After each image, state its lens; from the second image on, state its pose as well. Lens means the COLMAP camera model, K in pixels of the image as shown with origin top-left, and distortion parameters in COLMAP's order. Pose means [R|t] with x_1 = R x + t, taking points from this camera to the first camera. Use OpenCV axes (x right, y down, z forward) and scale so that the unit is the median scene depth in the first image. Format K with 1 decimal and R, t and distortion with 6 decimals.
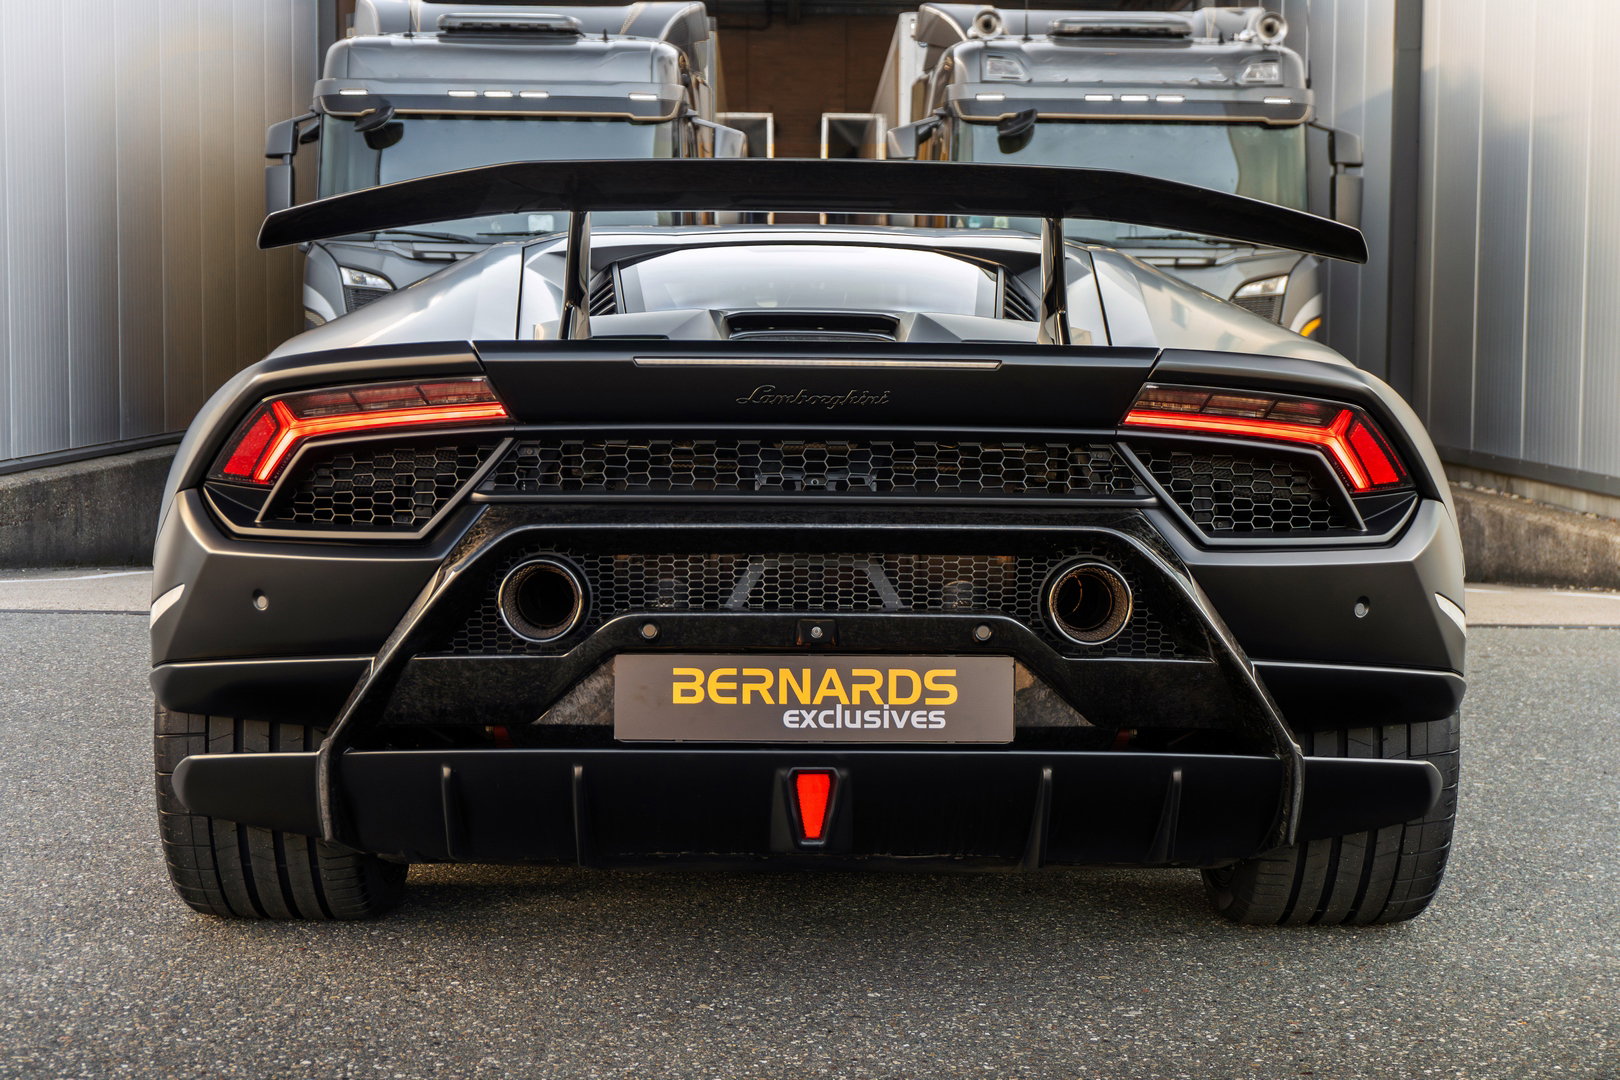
lens RADIAL K [[2603.8, 0, 810.0], [0, 2603.8, 540.0], [0, 0, 1]] dist [0.004669, -0.104144]
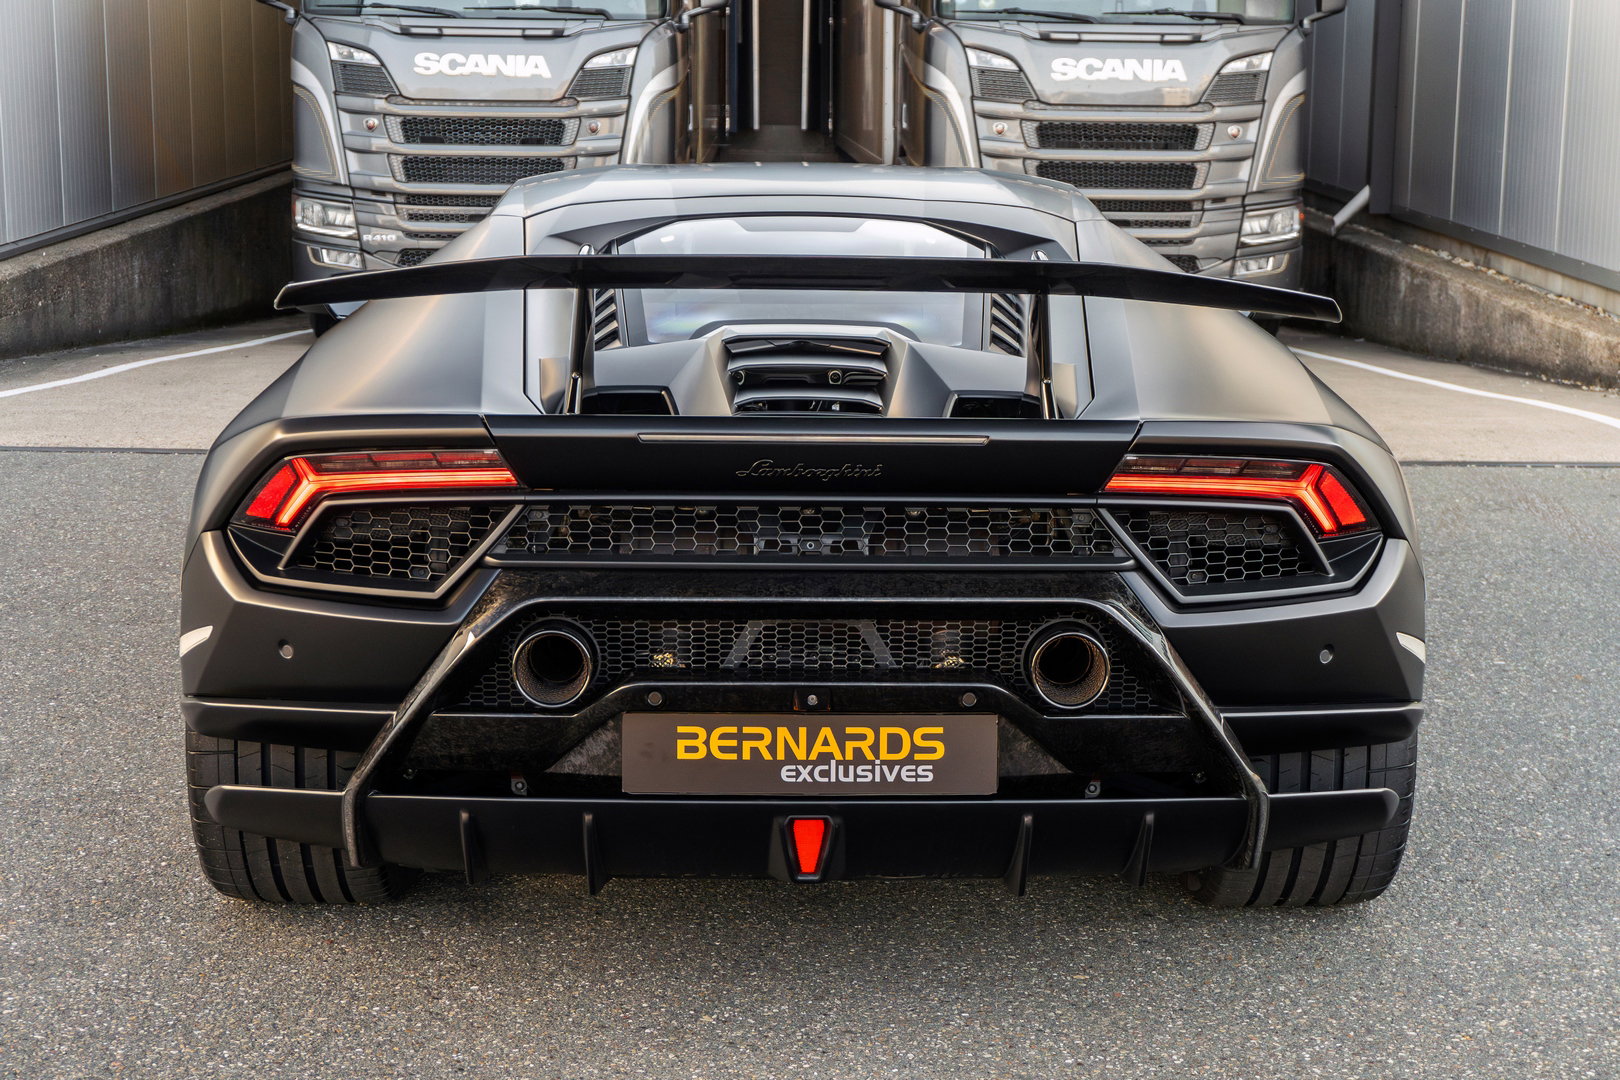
lens RADIAL K [[2579.8, 0, 810.0], [0, 2579.8, 540.0], [0, 0, 1]] dist [-0.012518, -0.004599]
pose [[0.999982, -0.000343, 0.006047, -0.004223], [-0.000384, 0.992795, 0.119823, -0.135191], [-0.006044, -0.119824, 0.992777, -0.032027]]
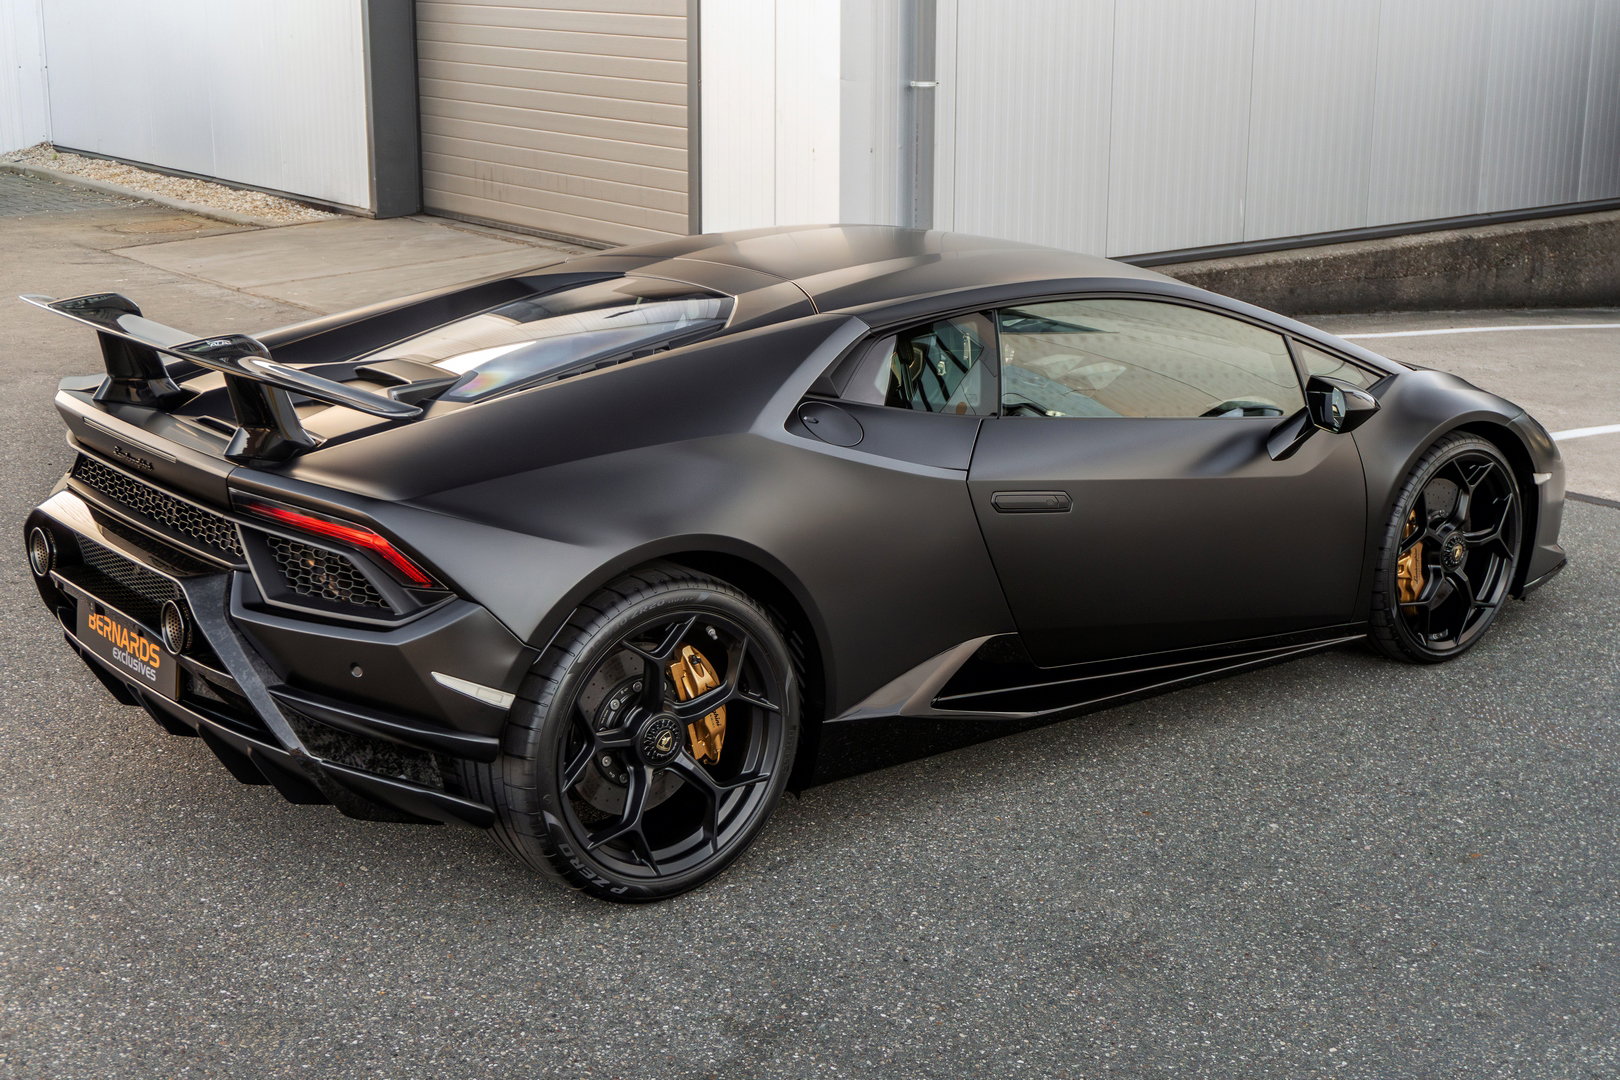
lens RADIAL K [[2218.3, 0, 810.0], [0, 2218.3, 540.0], [0, 0, 1]] dist [0.015884, -0.020245]
pose [[0.616026, 0.199759, -0.761976, 1.148729], [-0.063421, 0.976749, 0.204791, -0.274424], [0.785169, -0.077831, 0.614372, 0.439685]]
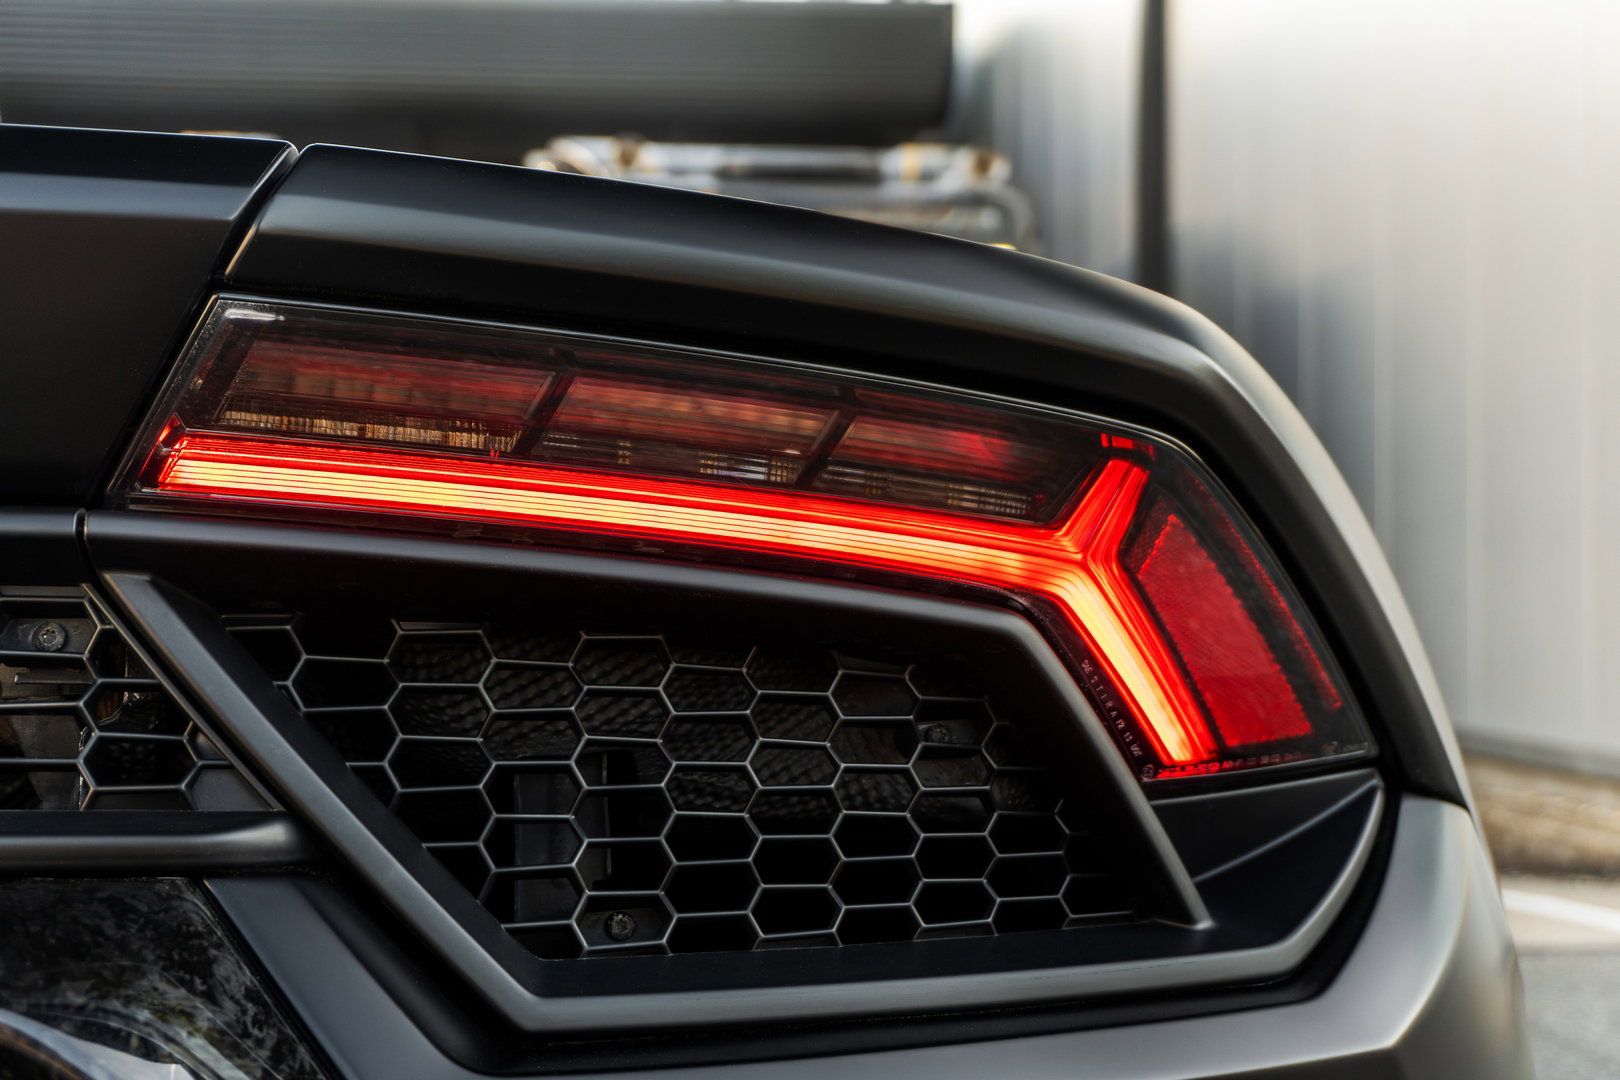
lens RADIAL K [[2826.6, 0, 812.1], [0, 2826.6, 542.0], [0, 0, 1]] dist [0.006329, 0.017541]
pose [[0.994350, -0.006311, 0.105962, 0.137262], [0.016138, 0.995615, -0.092140, -0.015557], [-0.104916, 0.093330, 0.990092, 0.684507]]
